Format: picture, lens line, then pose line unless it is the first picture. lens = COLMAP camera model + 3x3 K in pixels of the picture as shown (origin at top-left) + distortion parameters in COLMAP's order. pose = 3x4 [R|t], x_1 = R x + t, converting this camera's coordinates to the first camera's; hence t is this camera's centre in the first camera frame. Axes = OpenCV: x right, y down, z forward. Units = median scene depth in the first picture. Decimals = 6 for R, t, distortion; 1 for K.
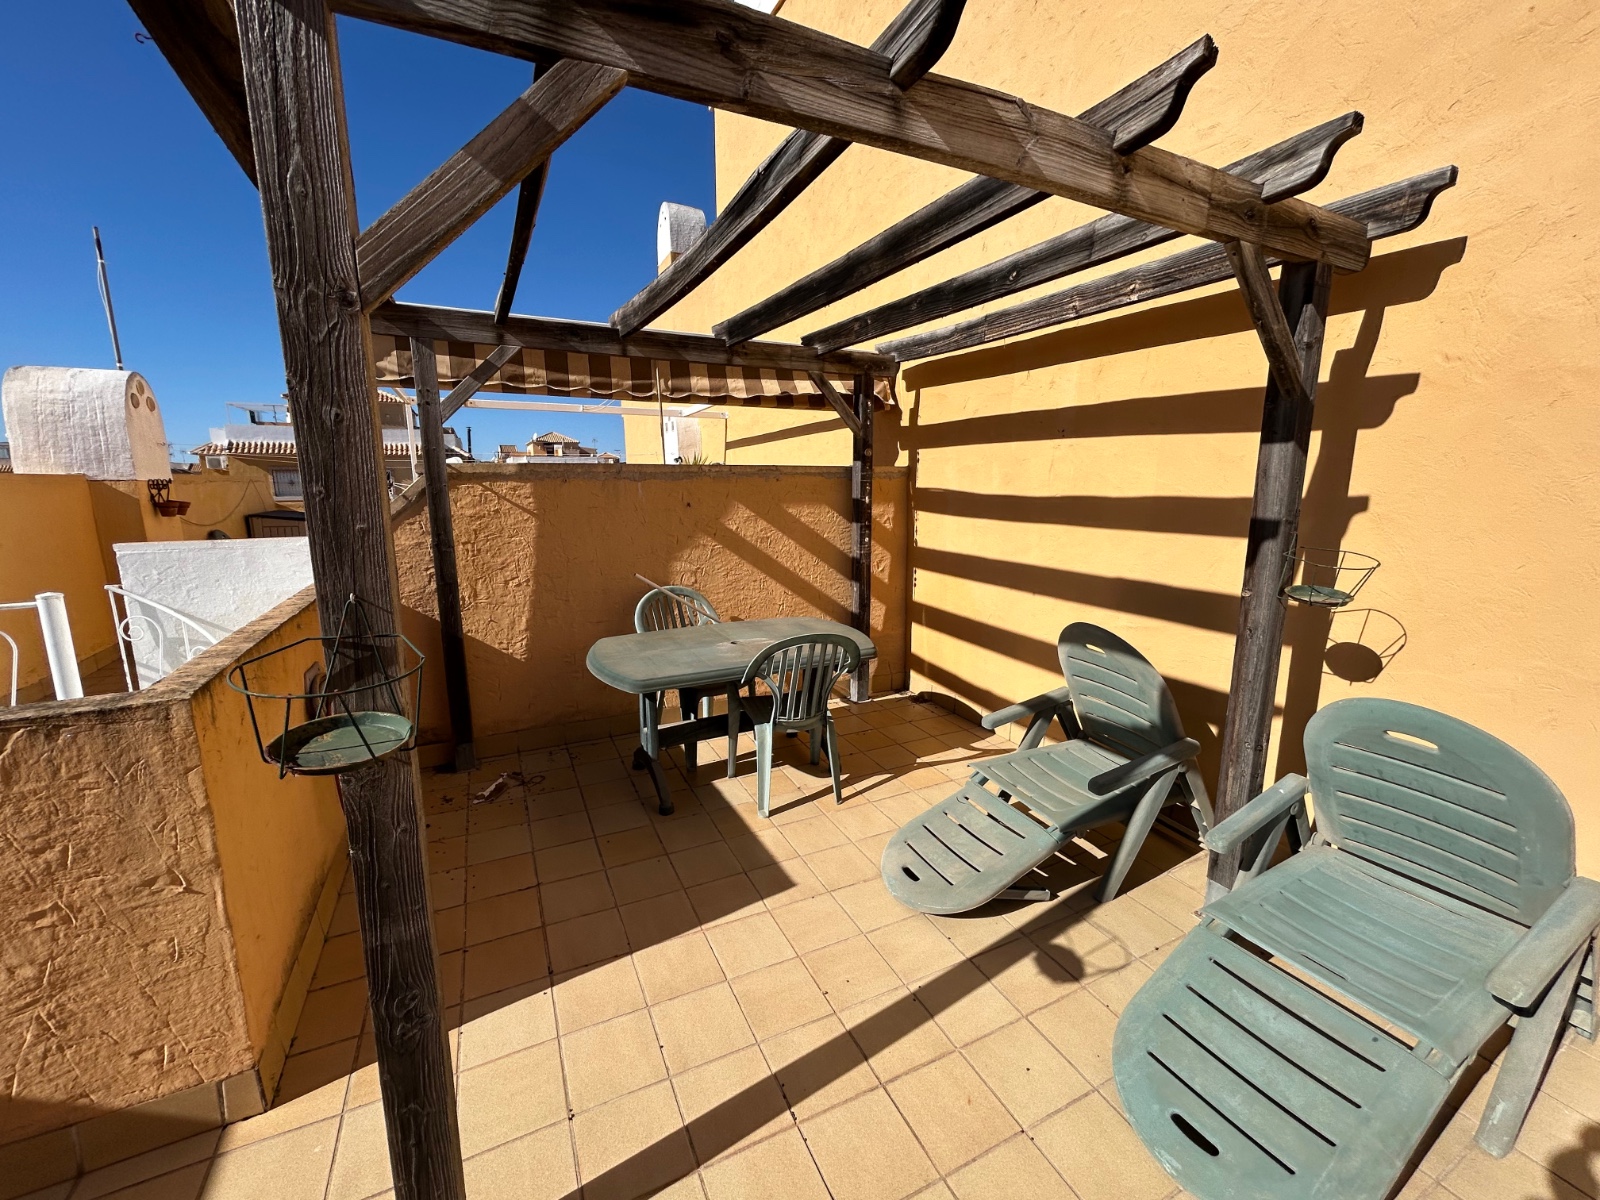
lens RADIAL K [[644.6, 0, 799.1], [0, 644.6, 595.6], [0, 0, 1]] dist [0.001431, -0.001048]
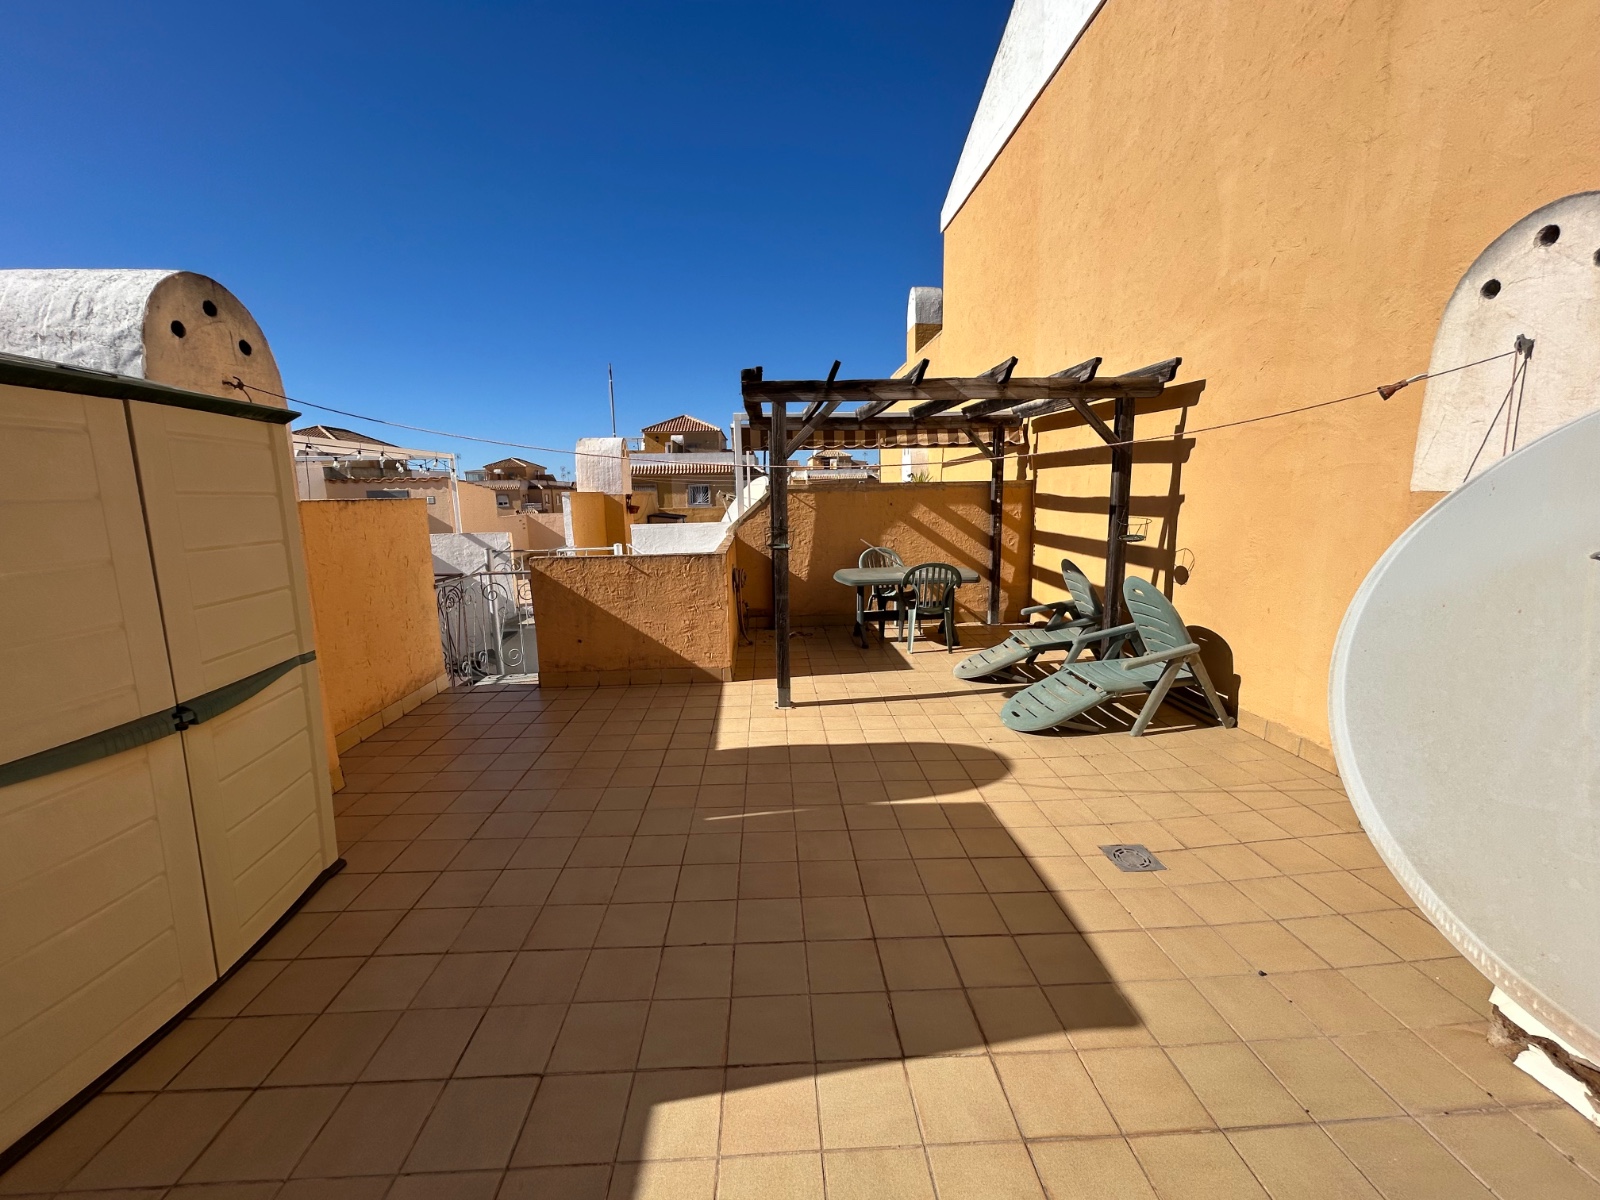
lens RADIAL K [[644.6, 0, 796.6], [0, 644.6, 597.0], [0, 0, 1]] dist [0.001431, -0.001048]
pose [[0.917918, 0.050328, -0.393565, 0.307641], [-0.054560, 0.998510, 0.000433, 0.134731], [0.393000, 0.021075, 0.919297, -0.776056]]
